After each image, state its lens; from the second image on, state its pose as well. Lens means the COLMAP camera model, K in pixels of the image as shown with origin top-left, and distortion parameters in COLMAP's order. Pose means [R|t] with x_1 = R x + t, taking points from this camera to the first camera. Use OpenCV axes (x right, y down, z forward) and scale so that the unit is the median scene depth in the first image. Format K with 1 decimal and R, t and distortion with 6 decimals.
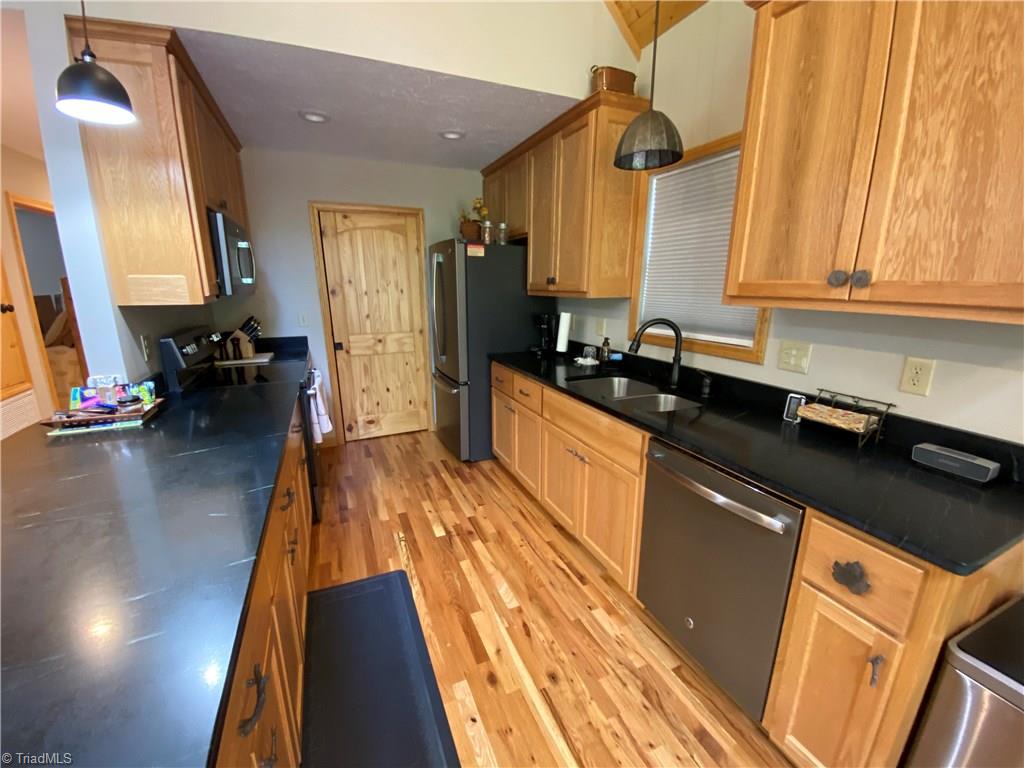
lens RADIAL K [[413.0, 0, 503.0], [0, 413.0, 385.6], [0, 0, 1]] dist [0.015982, -0.017688]
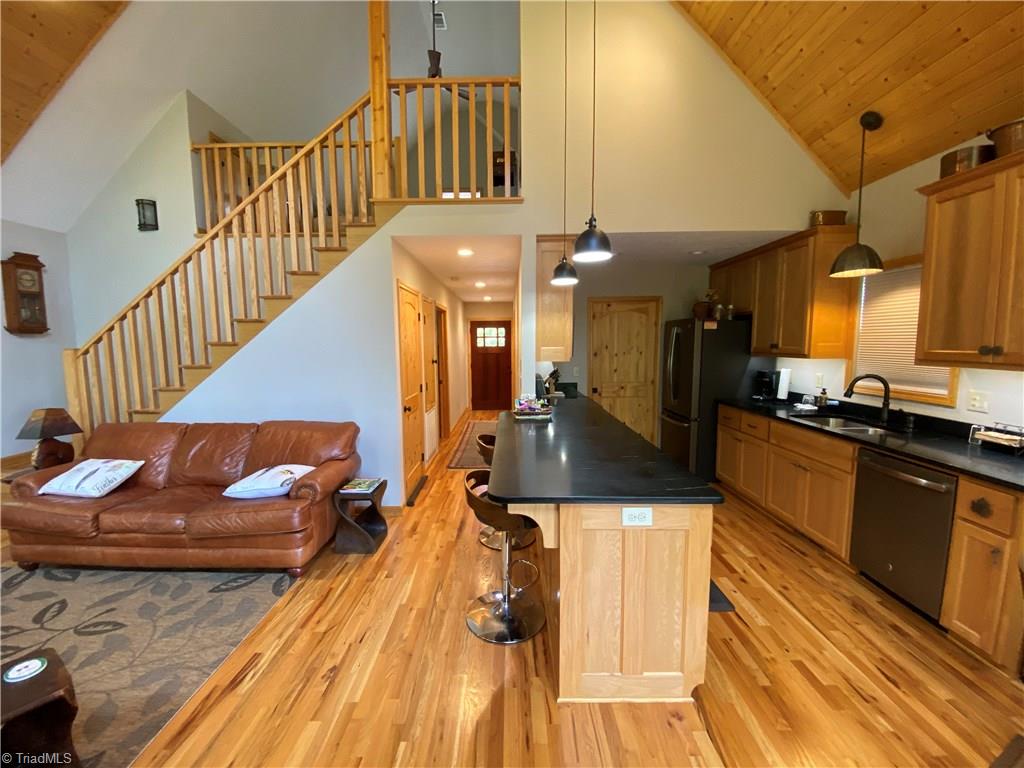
lens RADIAL K [[413.0, 0, 503.0], [0, 413.0, 385.6], [0, 0, 1]] dist [0.015982, -0.017688]
pose [[0.916008, 0.032999, -0.399801, -0.203275], [-0.087668, 0.988988, -0.119233, 0.155908], [0.391464, 0.144268, 0.908814, -0.770637]]
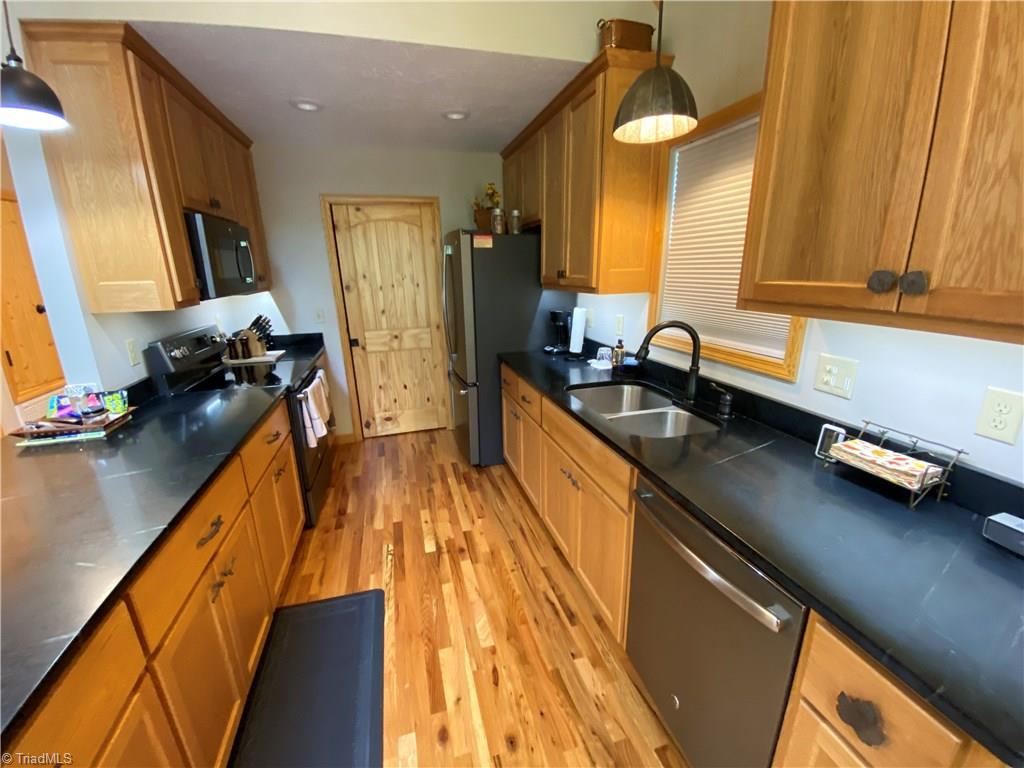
lens RADIAL K [[413.0, 0, 503.0], [0, 413.0, 385.6], [0, 0, 1]] dist [0.015982, -0.017688]
pose [[0.991021, 0.017652, -0.132535, 0.152669], [-0.013124, 0.999303, 0.034960, -0.056368], [0.133060, -0.032907, 0.990562, 0.119497]]
